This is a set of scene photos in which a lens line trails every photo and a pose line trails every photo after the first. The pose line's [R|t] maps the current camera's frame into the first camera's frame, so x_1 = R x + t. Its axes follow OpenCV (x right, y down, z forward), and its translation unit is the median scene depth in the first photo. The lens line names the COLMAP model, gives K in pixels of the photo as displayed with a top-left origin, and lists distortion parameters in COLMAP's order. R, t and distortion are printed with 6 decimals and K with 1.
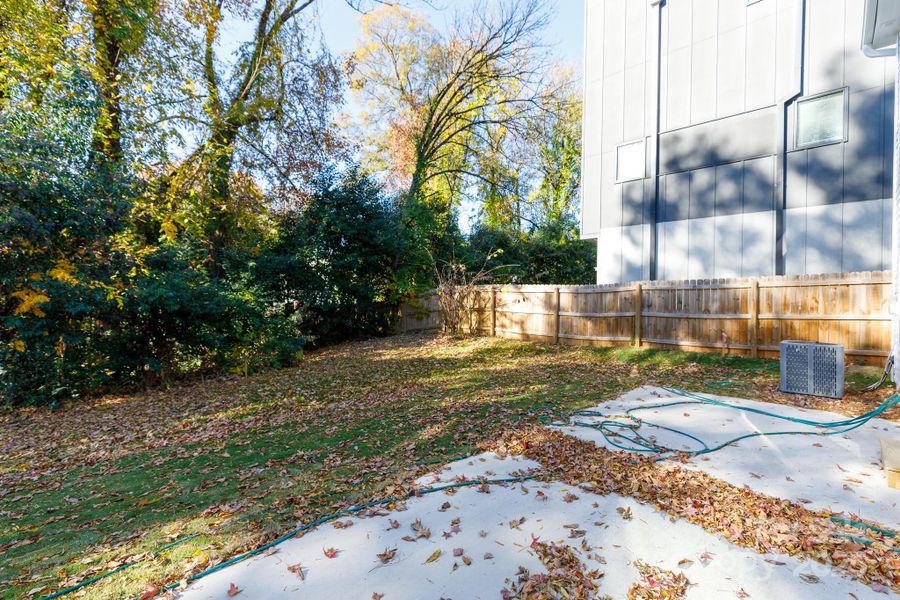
lens RADIAL K [[400.9, 0, 450.0], [0, 400.9, 297.0], [0, 0, 1]] dist [0.002645, 0.000257]
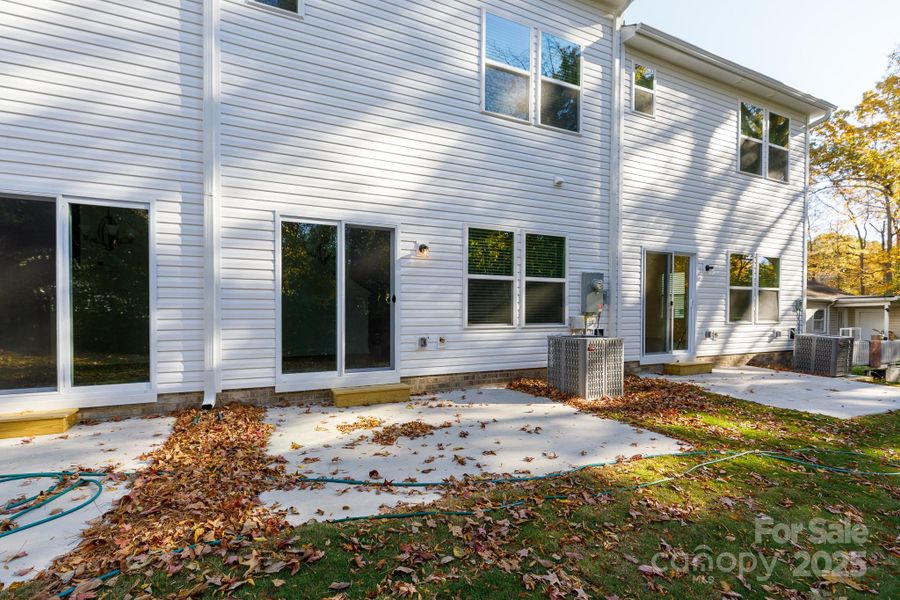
lens RADIAL K [[400.9, 0, 450.0], [0, 400.9, 297.0], [0, 0, 1]] dist [0.002645, 0.000257]
pose [[-0.935813, -0.008028, 0.352404, -0.407541], [-0.015842, 0.999688, -0.019295, 0.087799], [-0.352140, -0.023640, -0.935649, 1.865161]]
